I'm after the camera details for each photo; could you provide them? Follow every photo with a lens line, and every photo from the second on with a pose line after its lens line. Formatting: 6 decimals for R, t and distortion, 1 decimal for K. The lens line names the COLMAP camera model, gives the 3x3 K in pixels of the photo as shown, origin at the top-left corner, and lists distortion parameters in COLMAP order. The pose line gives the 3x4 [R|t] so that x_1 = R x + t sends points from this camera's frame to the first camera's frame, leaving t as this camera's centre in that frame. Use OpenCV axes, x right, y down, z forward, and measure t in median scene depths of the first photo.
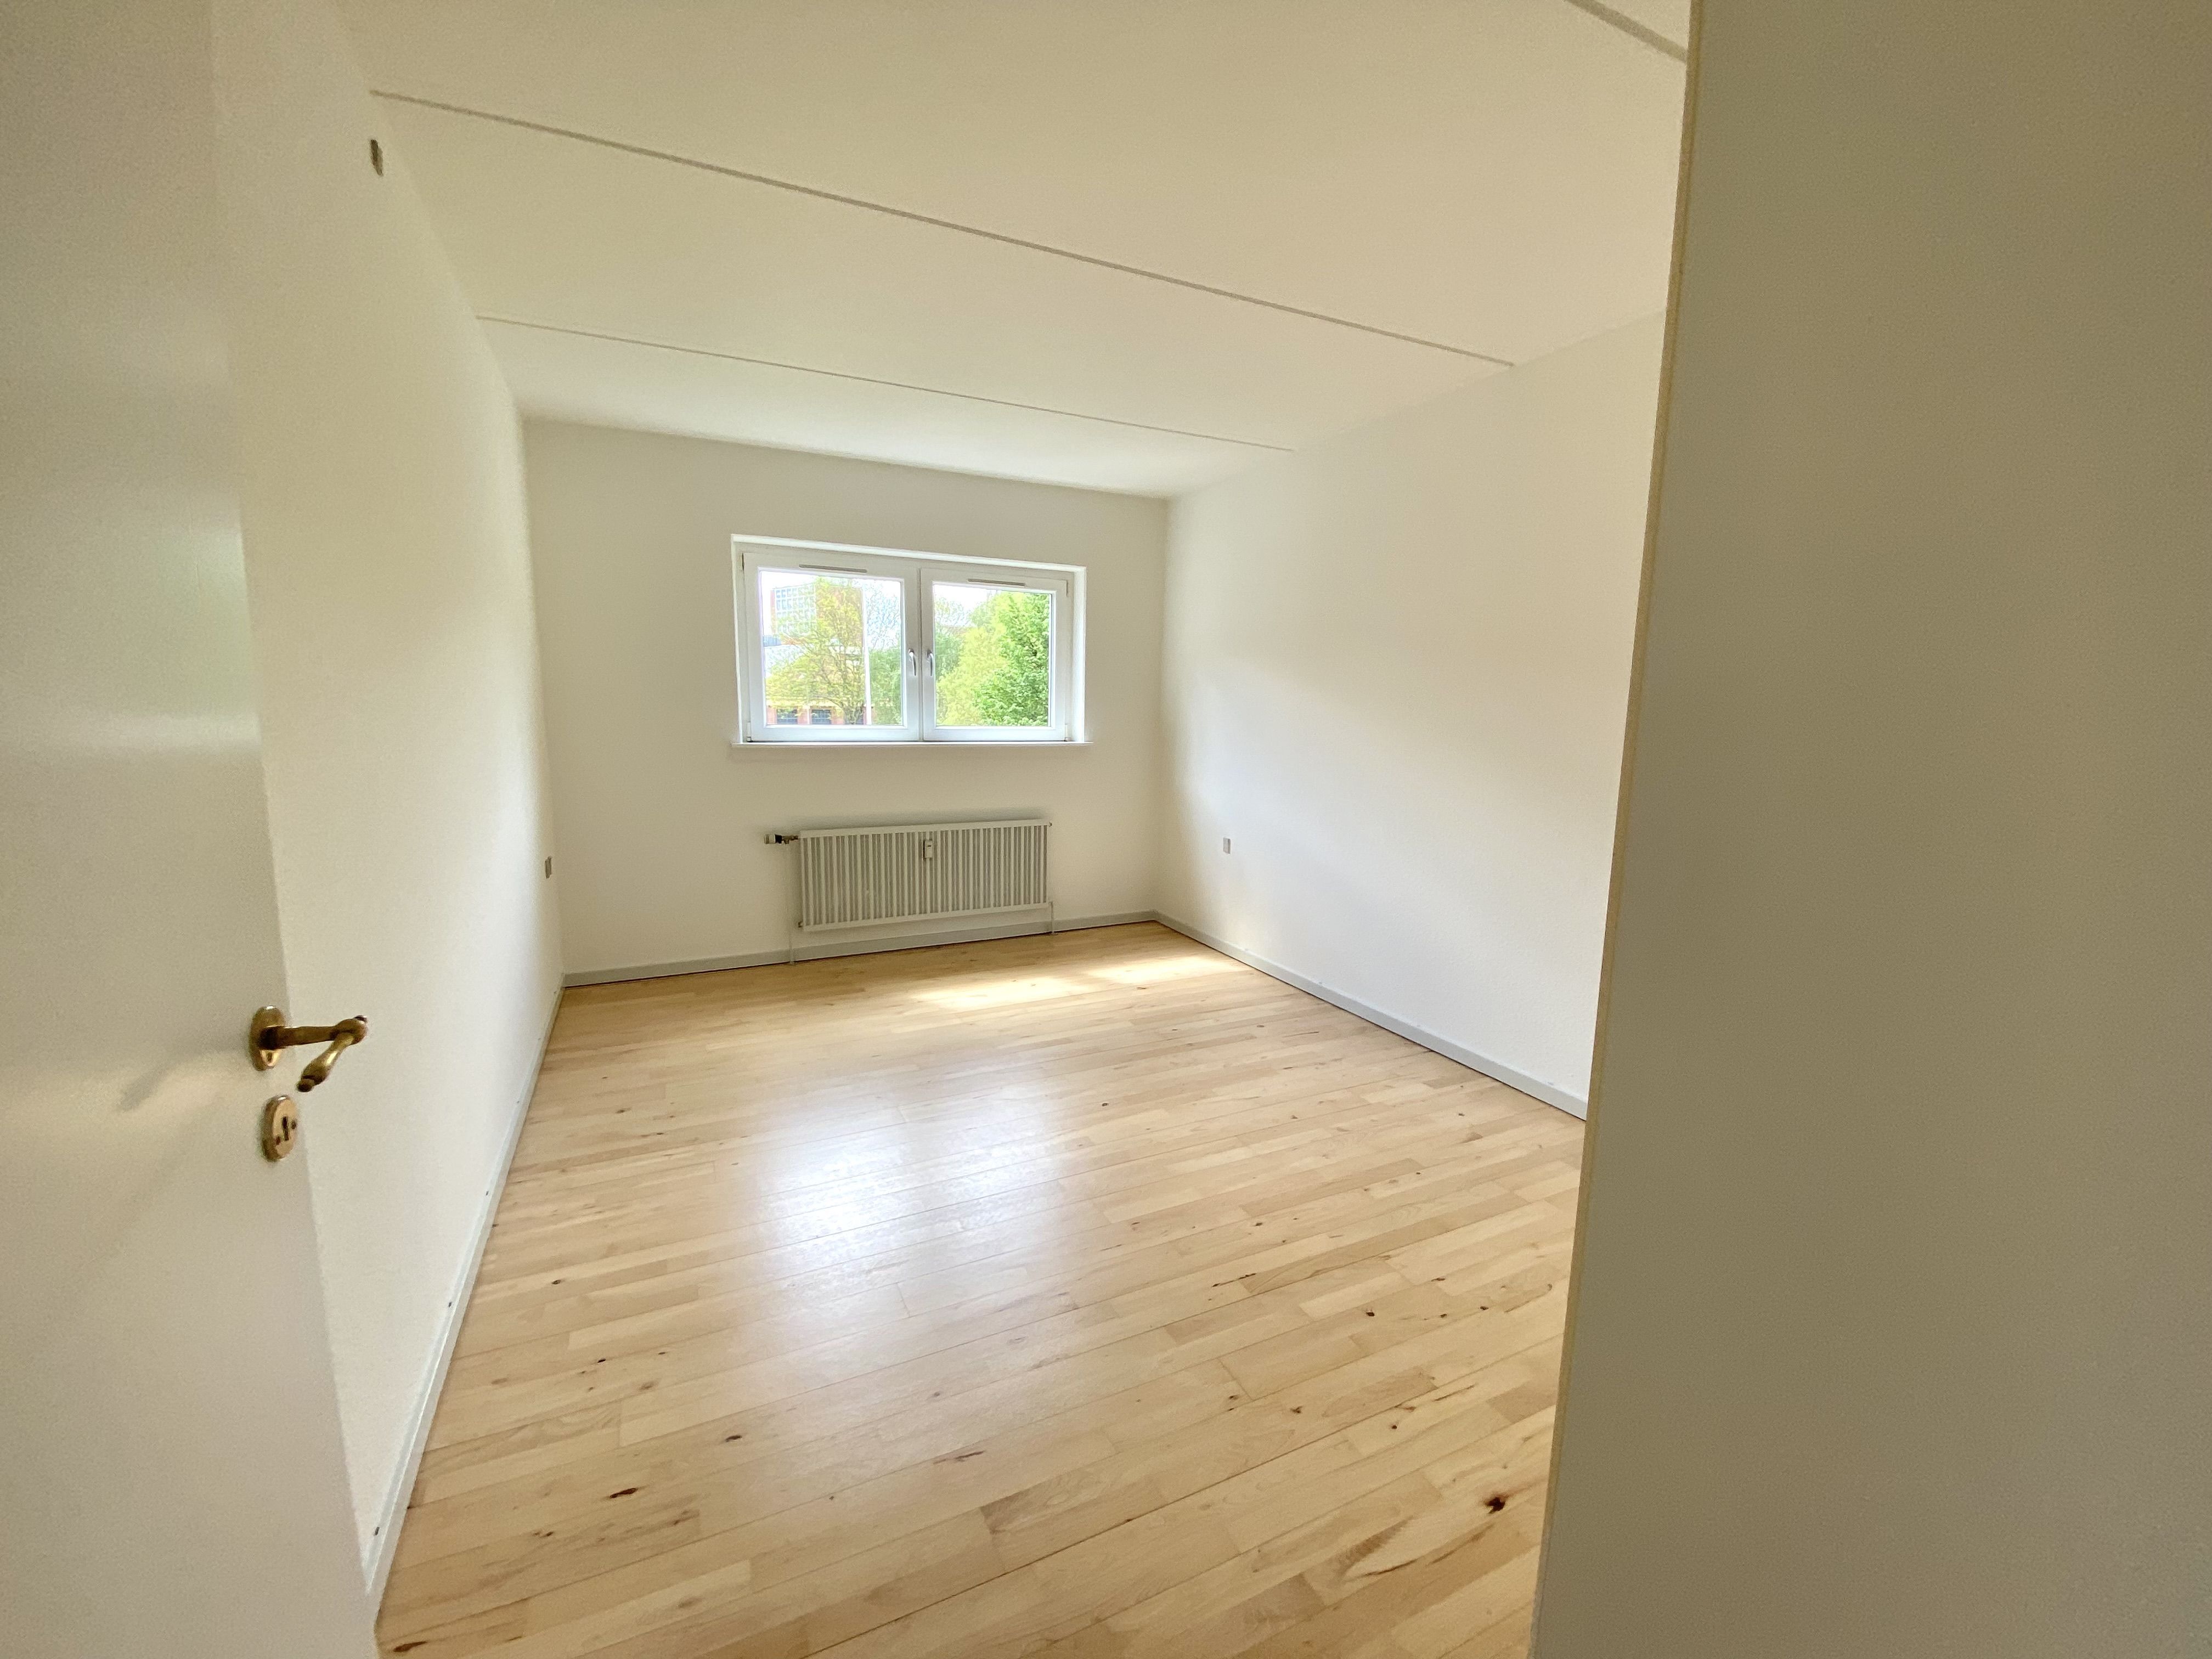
lens RADIAL K [[901.4, 0, 1087.3], [0, 901.4, 810.9], [0, 0, 1]] dist [0.010602, -0.016383]
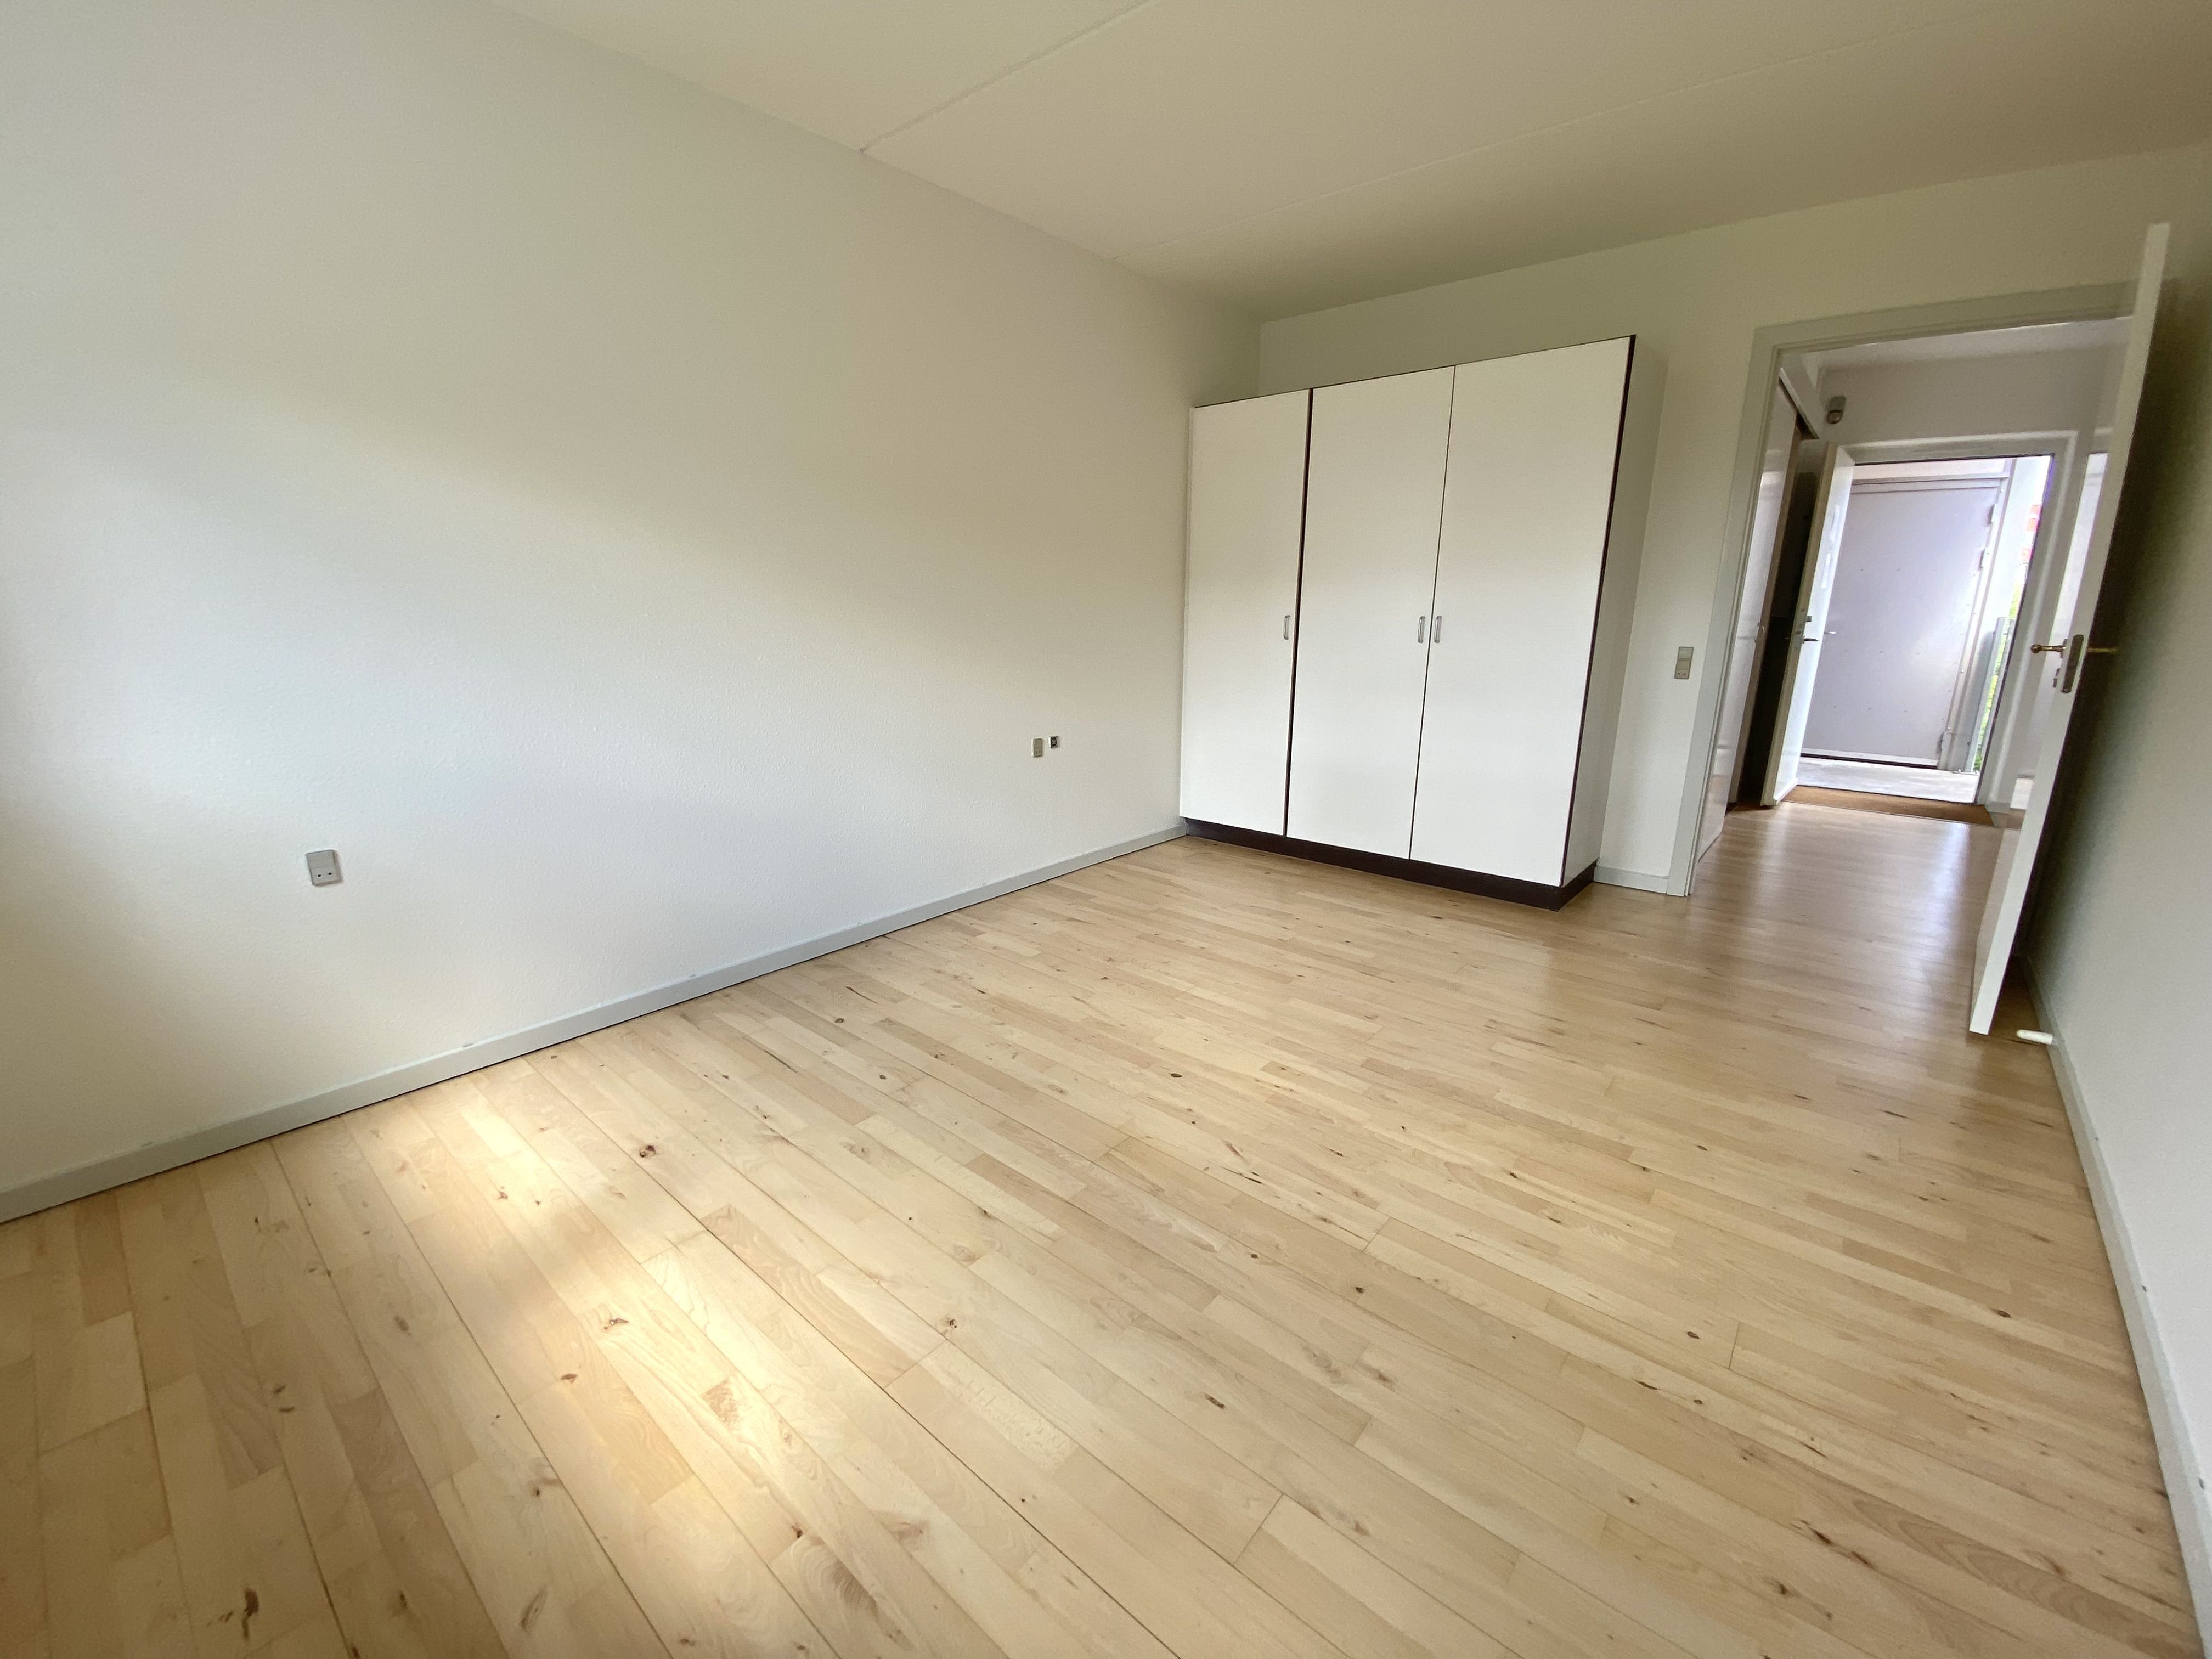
lens RADIAL K [[901.4, 0, 1102.4], [0, 901.4, 836.6], [0, 0, 1]] dist [0.010602, -0.016383]
pose [[-0.413478, -0.249212, 0.875745, -0.495102], [0.104894, 0.942372, 0.317698, -0.098828], [-0.904452, 0.223222, -0.363509, 1.114146]]
